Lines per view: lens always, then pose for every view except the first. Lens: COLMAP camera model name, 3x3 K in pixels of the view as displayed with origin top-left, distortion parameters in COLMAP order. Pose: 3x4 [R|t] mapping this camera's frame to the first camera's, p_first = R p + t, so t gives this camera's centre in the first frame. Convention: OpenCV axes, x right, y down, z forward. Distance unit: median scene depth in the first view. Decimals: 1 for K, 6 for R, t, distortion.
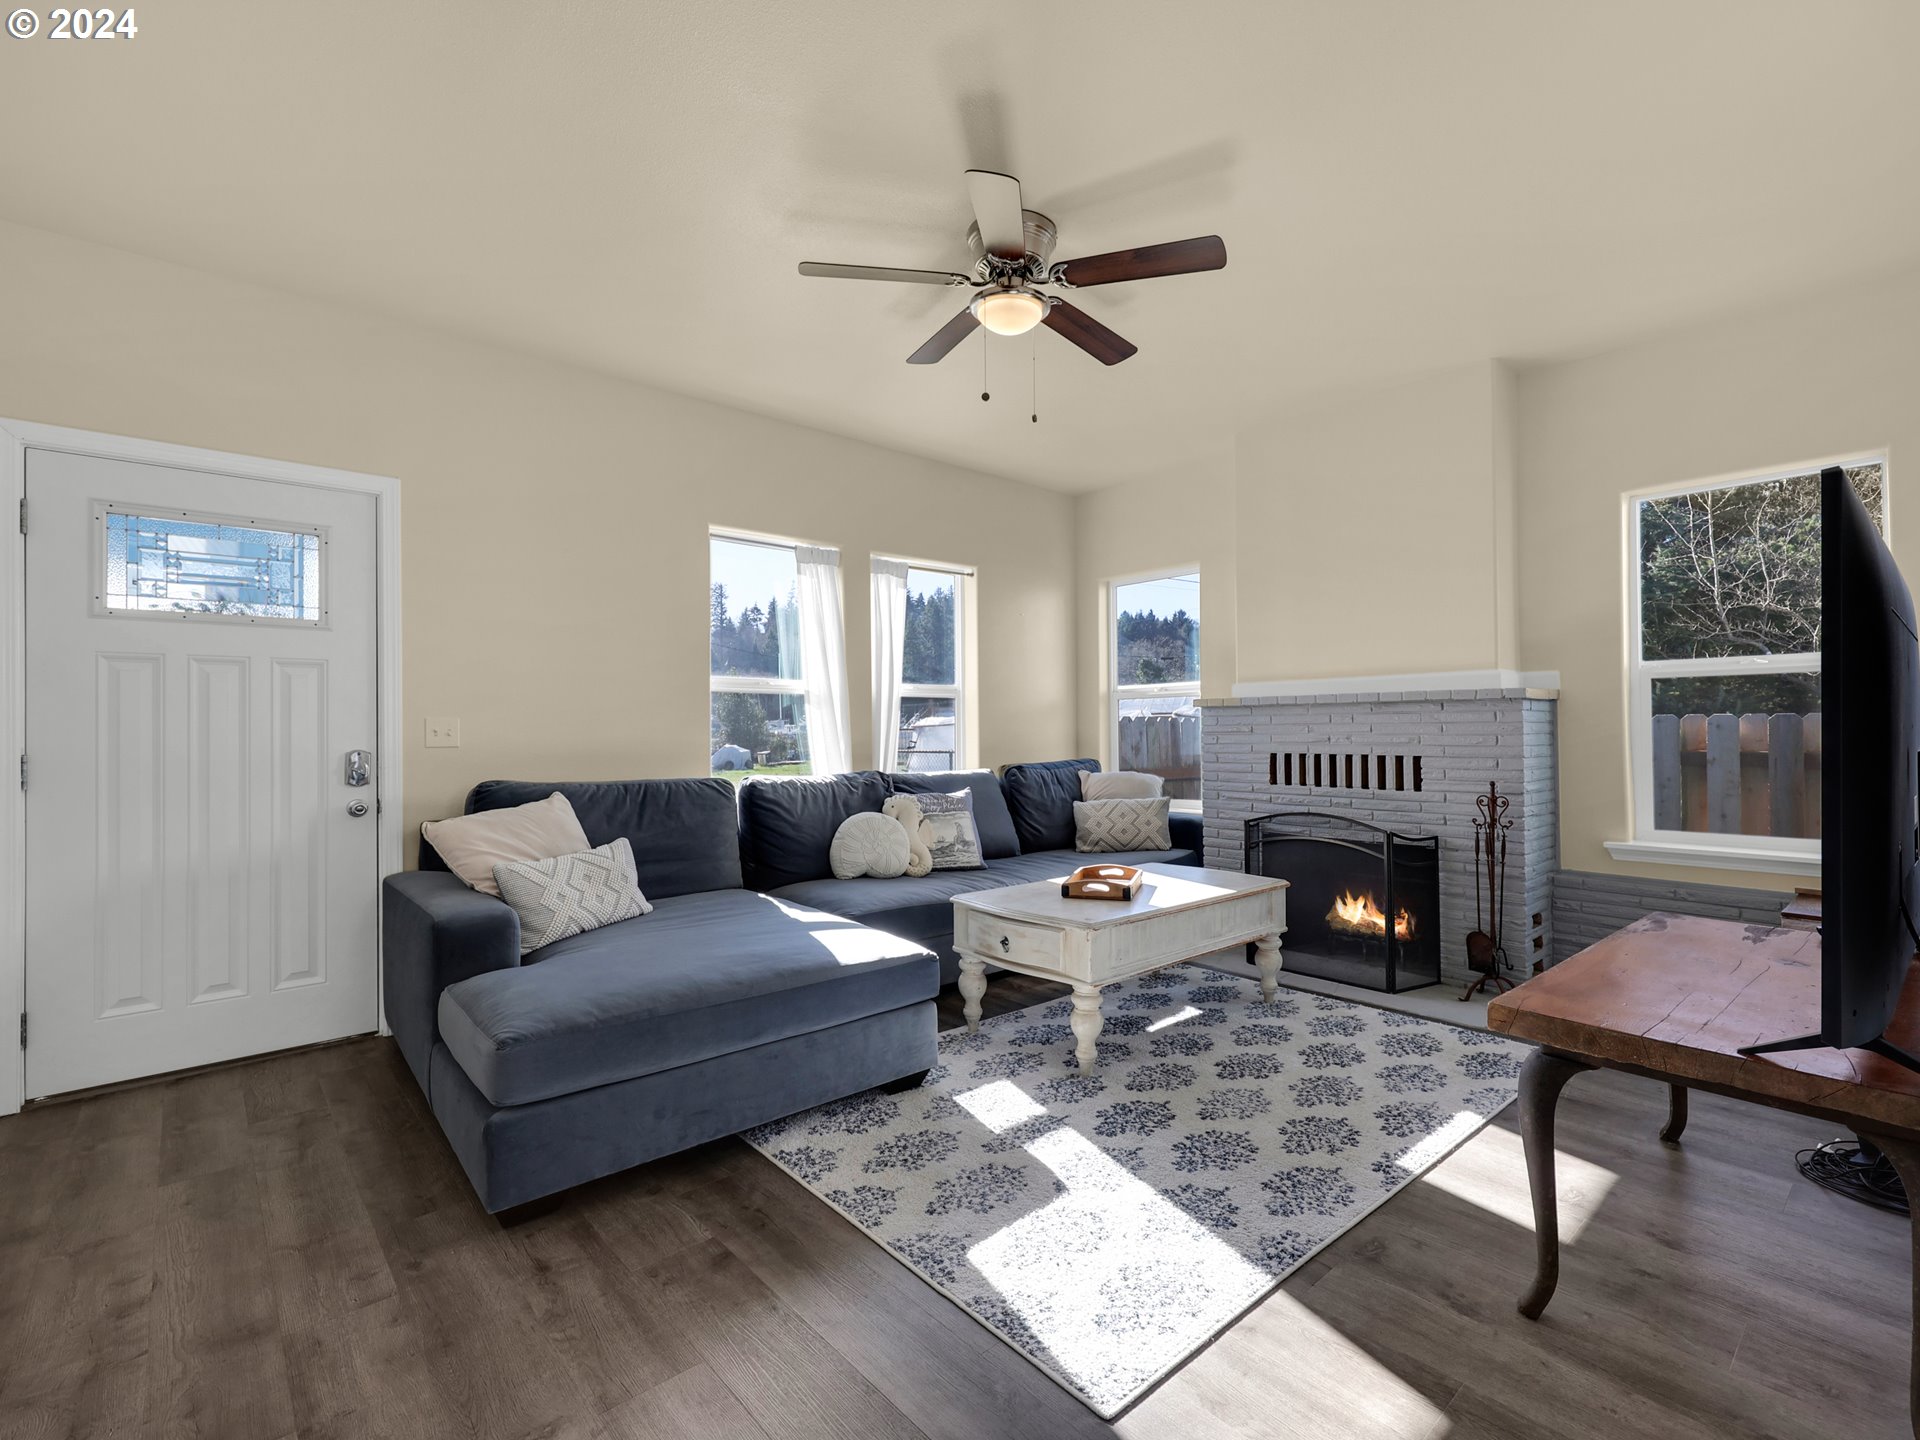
lens RADIAL K [[884.6, 0, 956.1], [0, 884.6, 716.6], [0, 0, 1]] dist [-0.000965, -0.000719]
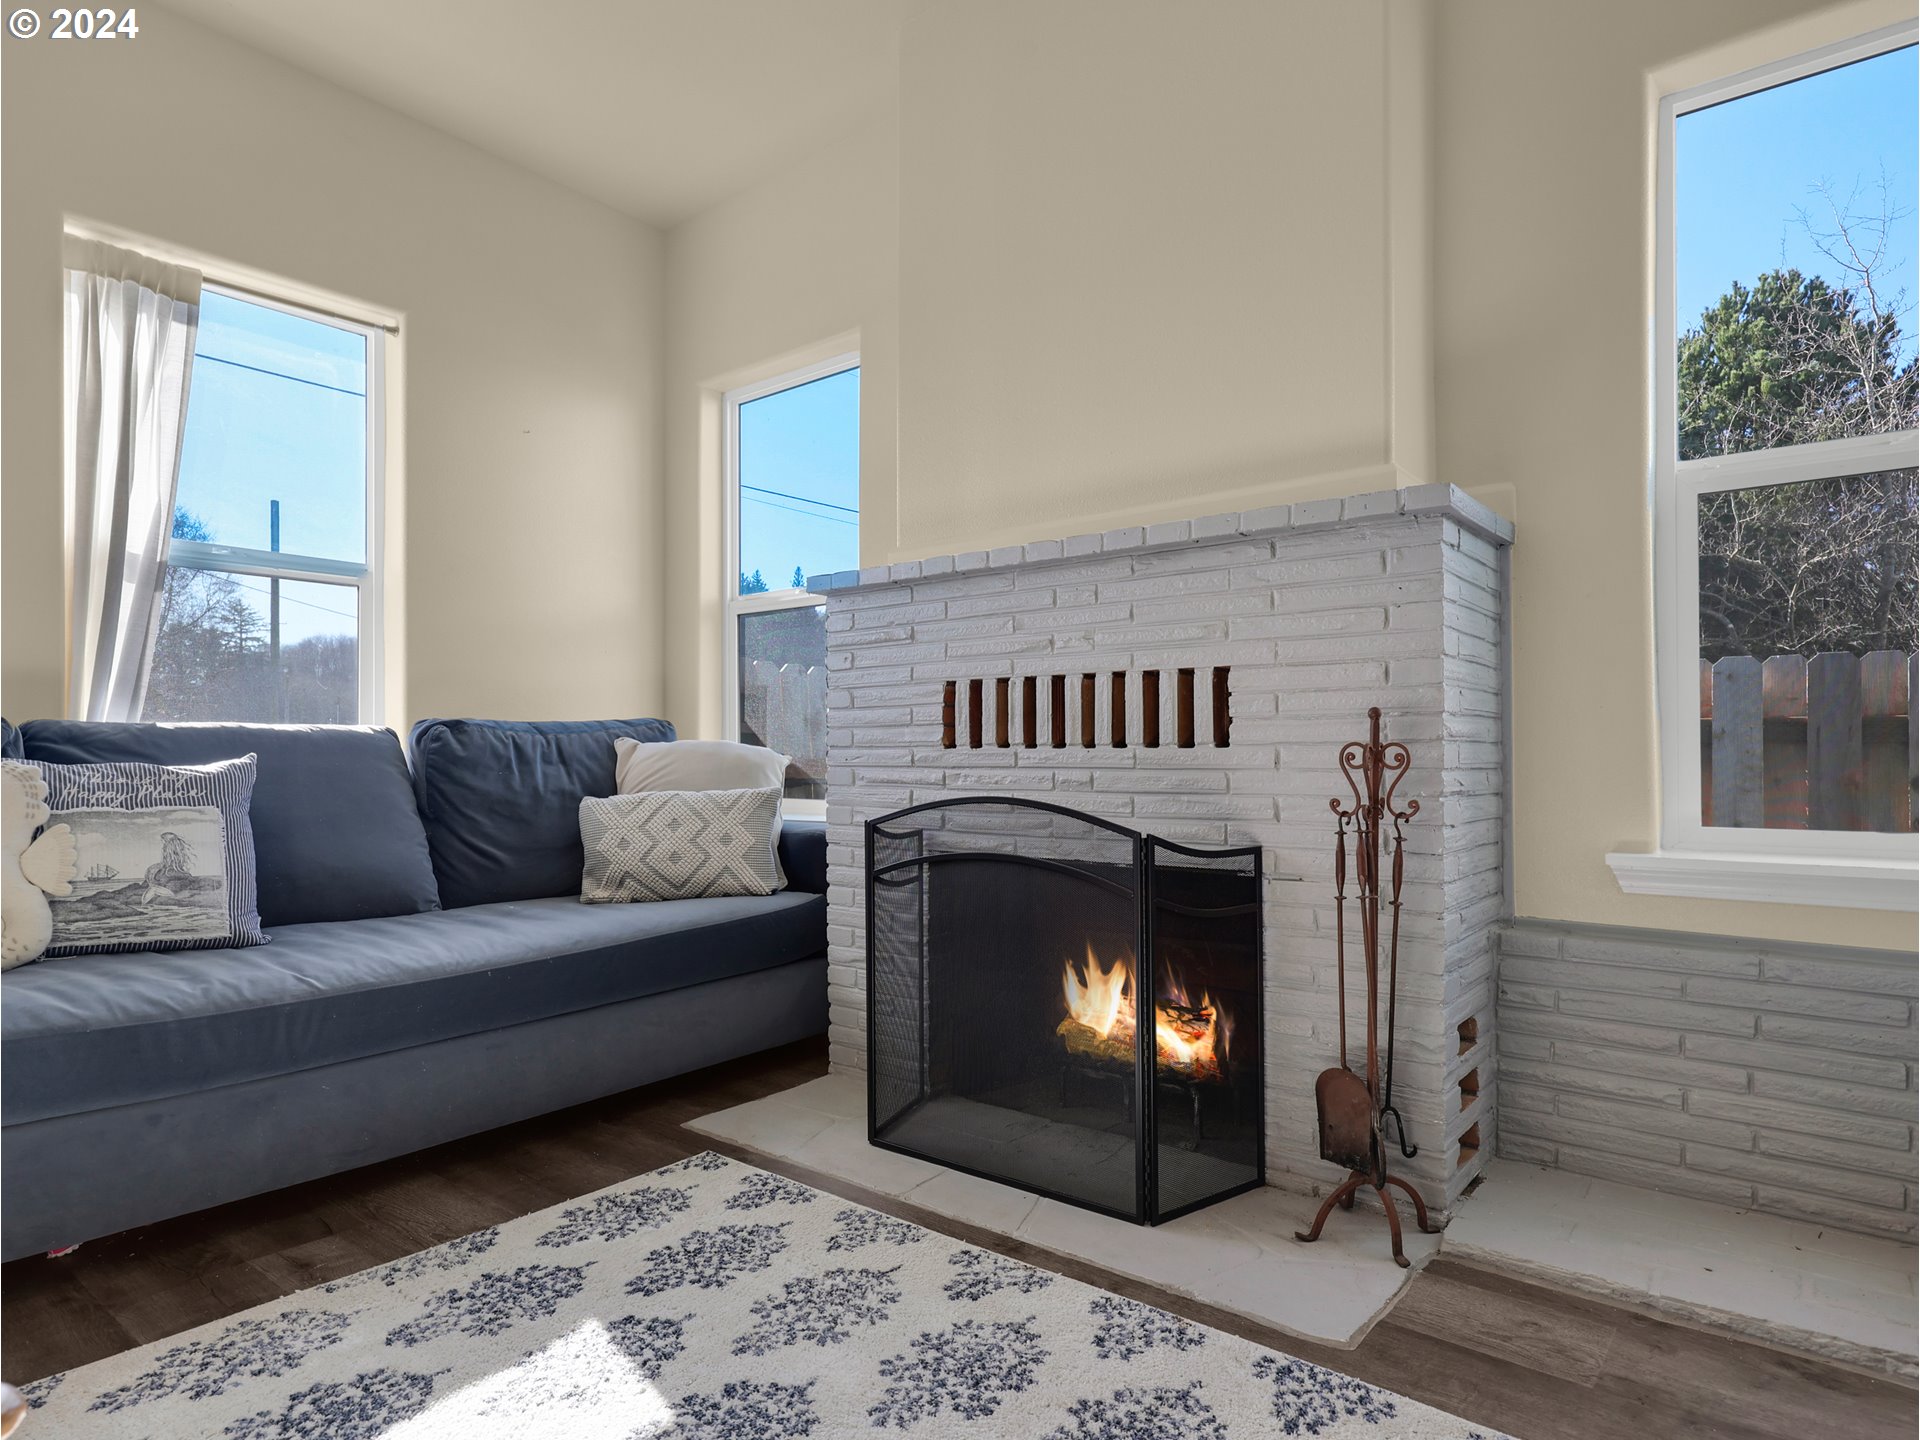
lens RADIAL K [[1144.0, 0, 958.6], [0, 1144.0, 736.6], [0, 0, 1]] dist [-0.002491, 0.002072]
pose [[0.983922, 0.008129, 0.178416, 0.290722], [-0.008204, 0.999966, -0.000319, 0.080442], [-0.178413, -0.001150, 0.983955, 0.462038]]
